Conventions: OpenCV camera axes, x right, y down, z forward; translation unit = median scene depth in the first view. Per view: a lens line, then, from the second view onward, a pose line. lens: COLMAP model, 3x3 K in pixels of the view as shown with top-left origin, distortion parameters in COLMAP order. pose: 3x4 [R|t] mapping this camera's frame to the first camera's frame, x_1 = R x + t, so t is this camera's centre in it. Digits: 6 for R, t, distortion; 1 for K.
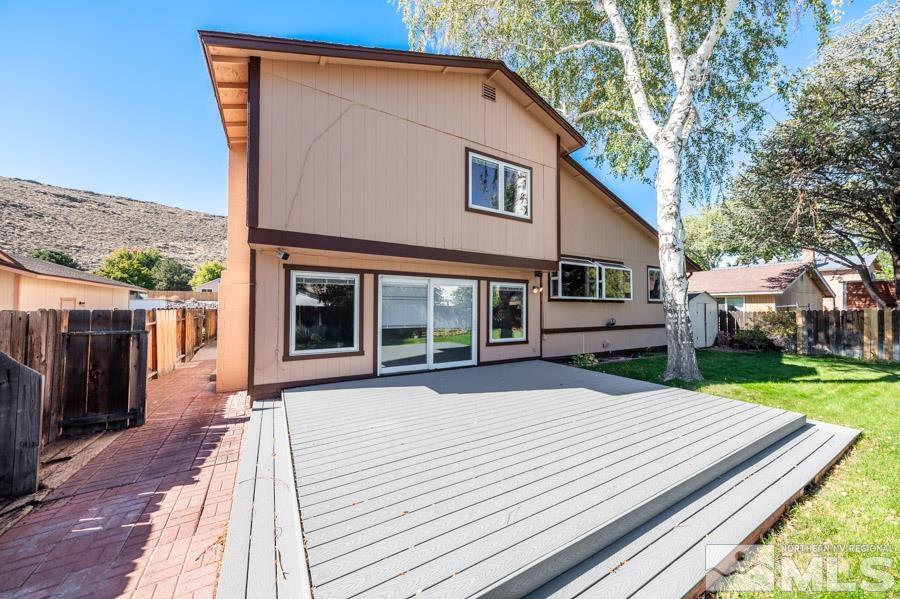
lens RADIAL K [[313.0, 0, 452.2], [0, 313.0, 298.6], [0, 0, 1]] dist [0.007475, 0.000103]
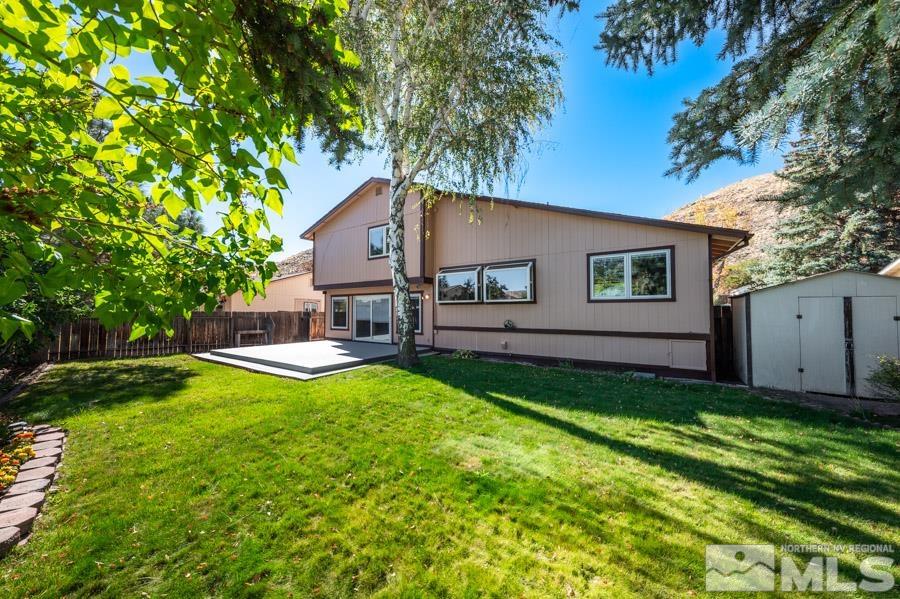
lens RADIAL K [[313.0, 0, 451.7], [0, 313.0, 302.8], [0, 0, 1]] dist [0.007475, 0.000103]
pose [[0.430105, -0.035247, -0.902091, 1.522273], [0.022308, 0.999347, -0.028411, 0.038296], [0.902503, -0.007904, 0.430611, 0.477695]]
